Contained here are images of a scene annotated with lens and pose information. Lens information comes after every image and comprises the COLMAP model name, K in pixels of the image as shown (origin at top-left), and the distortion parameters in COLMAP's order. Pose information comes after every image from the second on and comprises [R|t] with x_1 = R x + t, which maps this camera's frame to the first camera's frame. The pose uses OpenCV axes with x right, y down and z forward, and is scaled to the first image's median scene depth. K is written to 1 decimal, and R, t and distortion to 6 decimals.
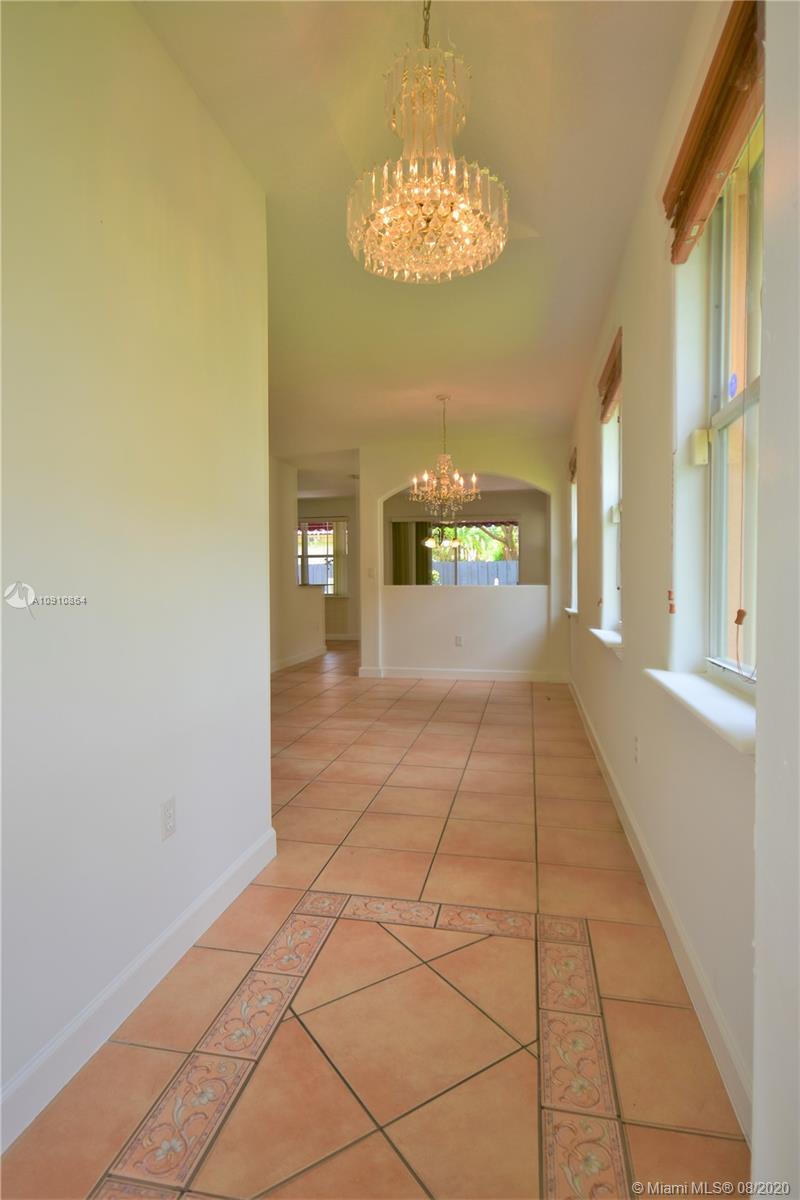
lens RADIAL K [[639.7, 0, 400.0], [0, 639.7, 600.0], [0, 0, 1]] dist [0.001360, 0.000119]
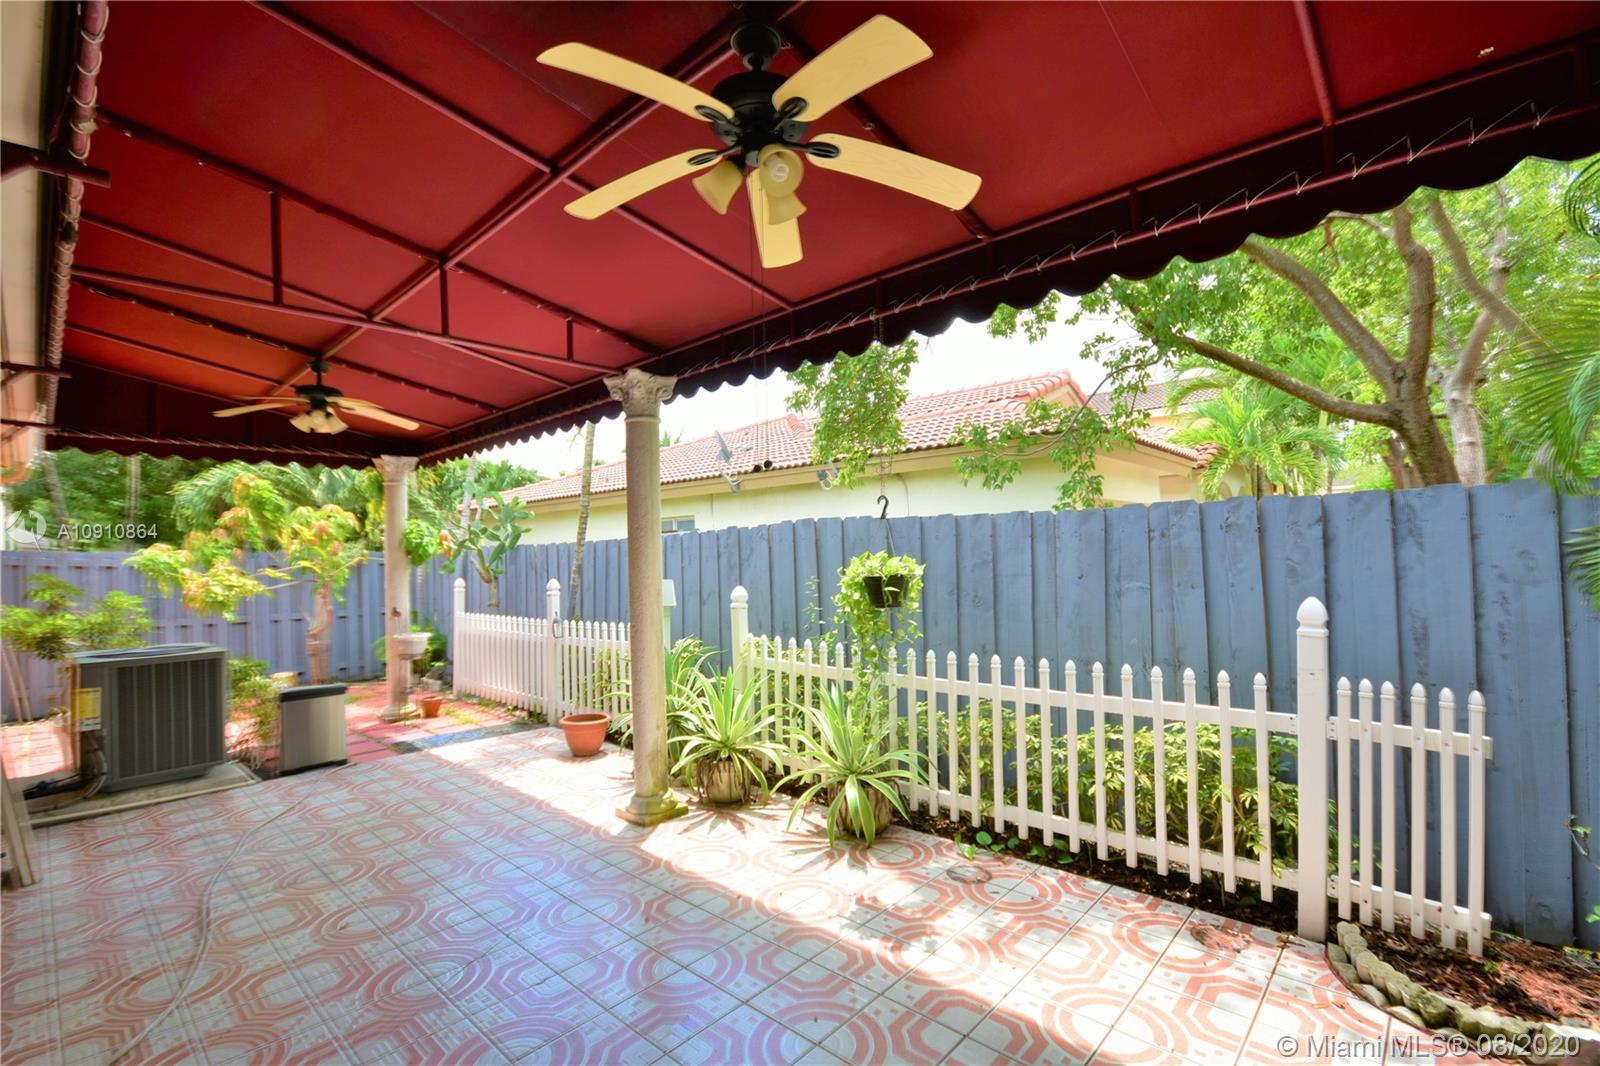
lens RADIAL K [[713.3, 0, 792.6], [0, 713.3, 538.5], [0, 0, 1]] dist [-0.008806, -0.000115]
pose [[0.850816, -0.022965, -0.524962, 0.176929], [0.002747, 0.999225, -0.039261, -0.055562], [0.525457, 0.031961, 0.850220, 1.026607]]
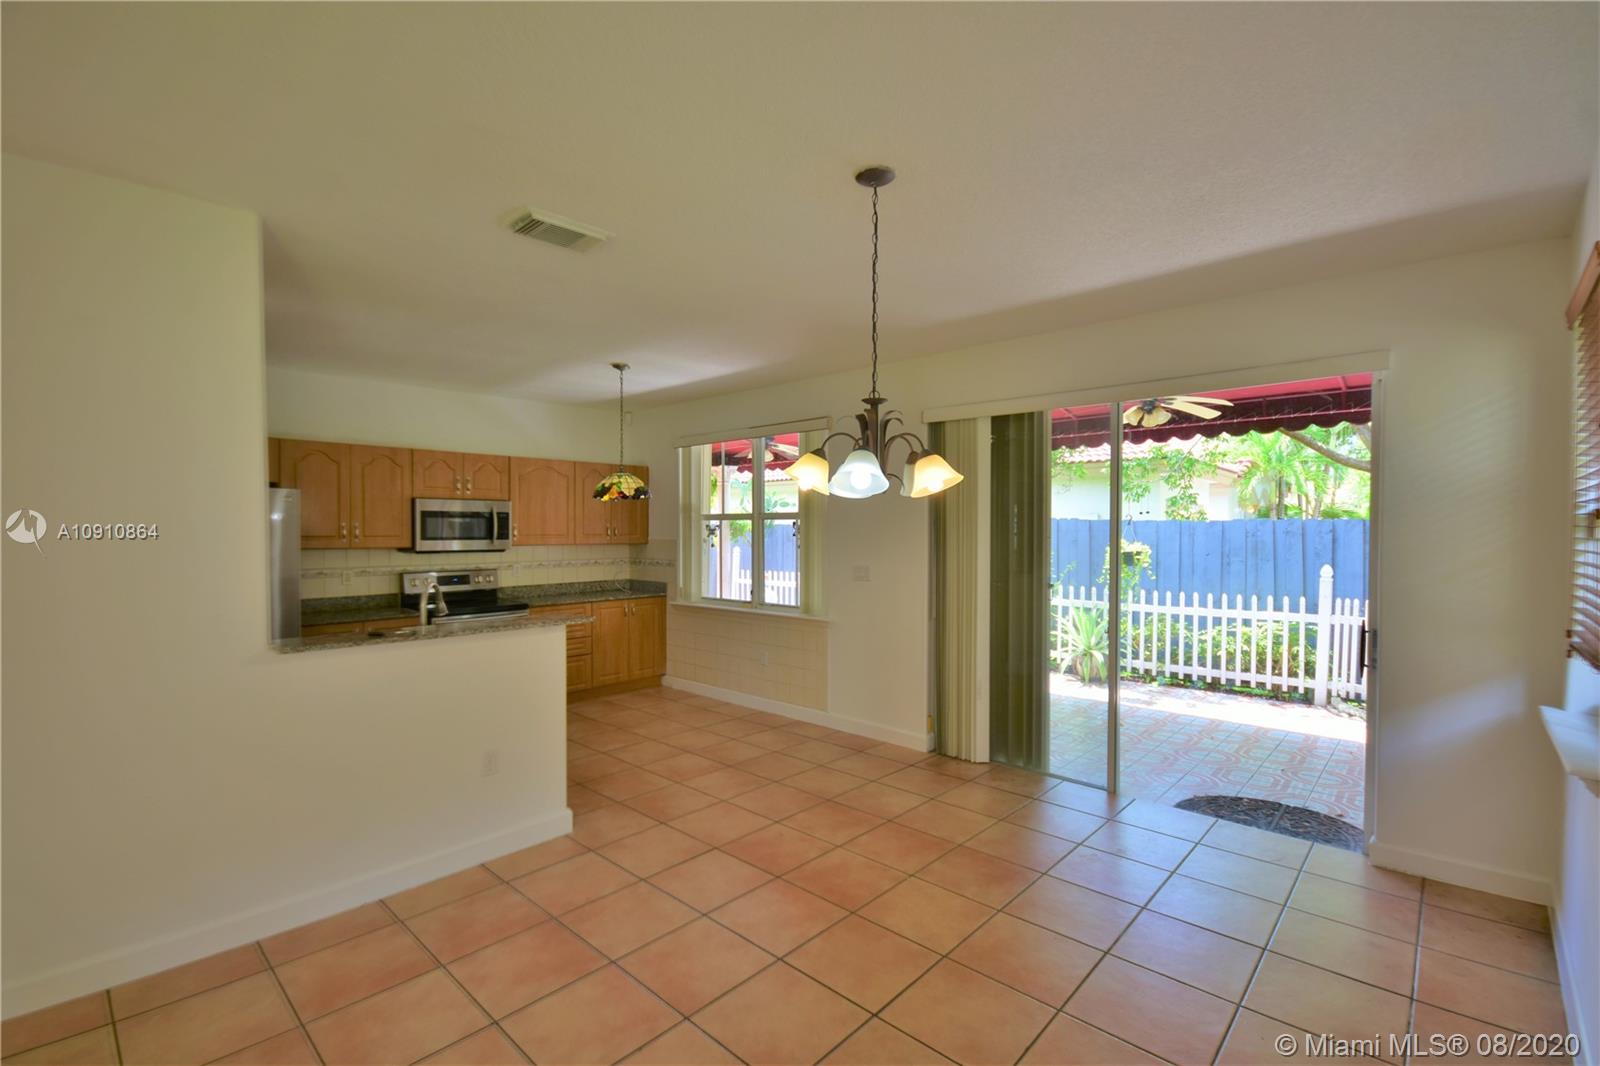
lens RADIAL K [[713.3, 0, 792.6], [0, 713.3, 538.5], [0, 0, 1]] dist [-0.008806, -0.000115]
pose [[0.849873, 0.017121, -0.526710, 0.136025], [-0.023661, 0.999704, -0.005683, -0.052830], [0.526456, 0.017292, 0.850026, 0.623228]]
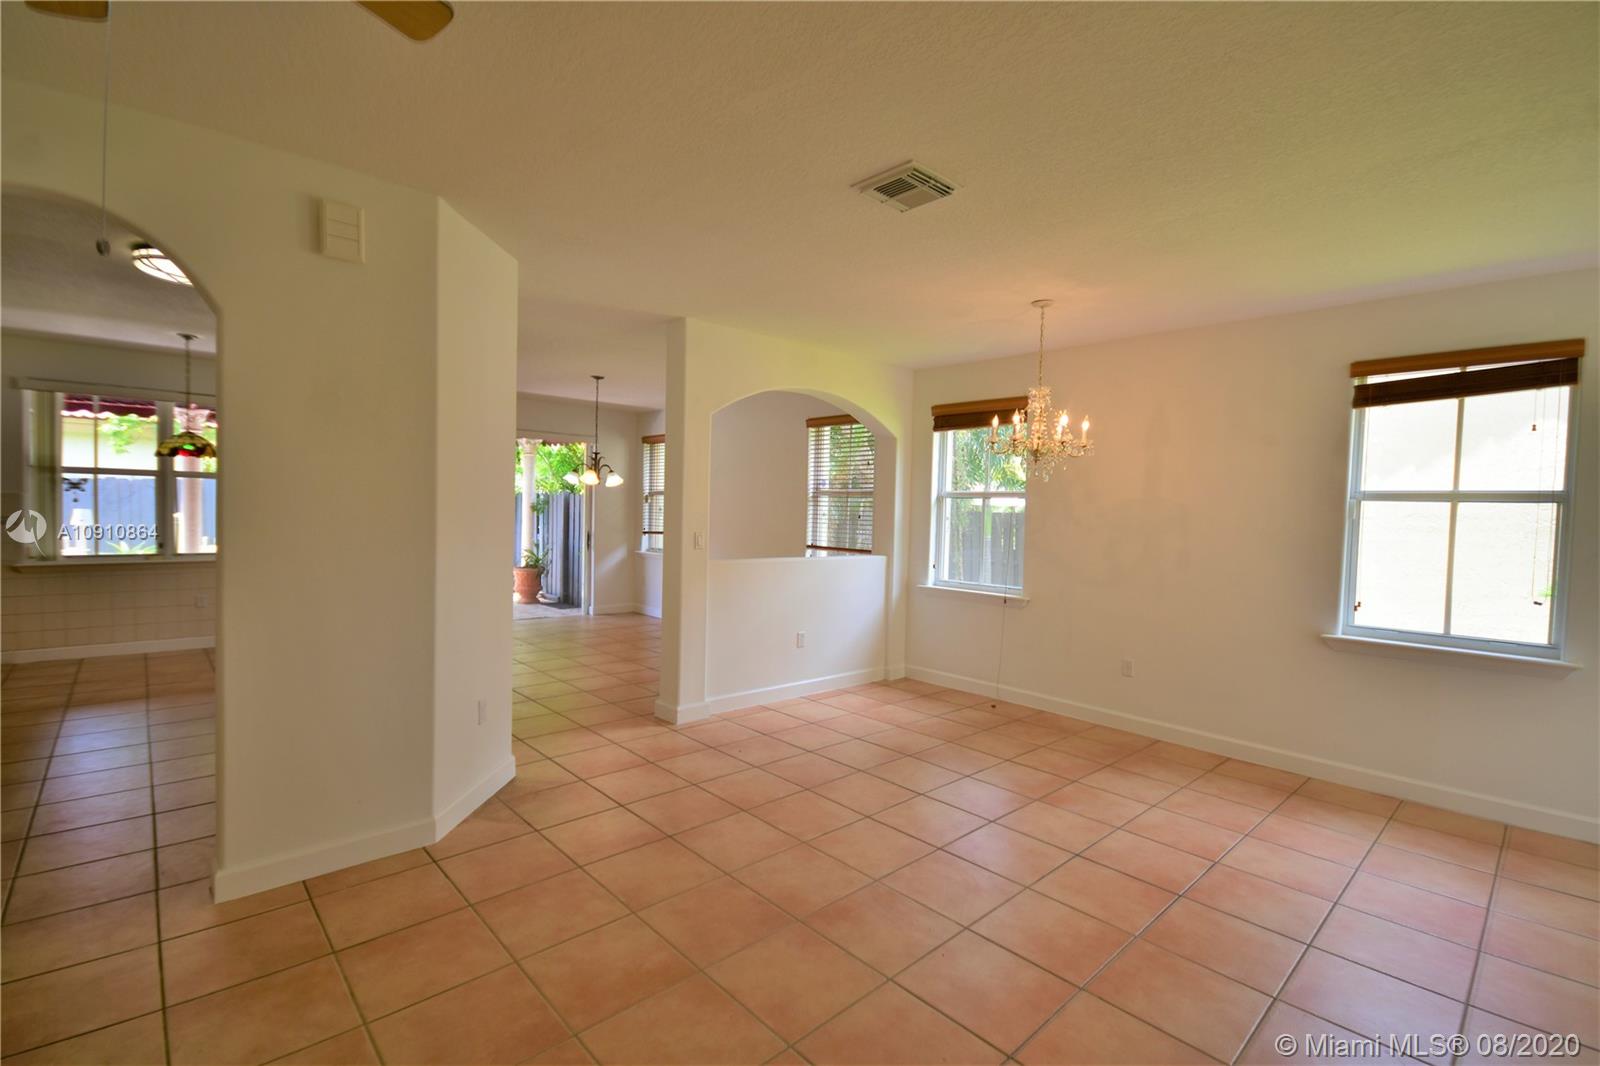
lens RADIAL K [[713.3, 0, 792.6], [0, 713.3, 538.5], [0, 0, 1]] dist [-0.008806, -0.000115]
pose [[0.589049, -0.009496, 0.808041, -0.312554], [-0.007063, 0.999832, 0.016898, -0.033787], [-0.808066, -0.015661, 0.588883, 0.336030]]
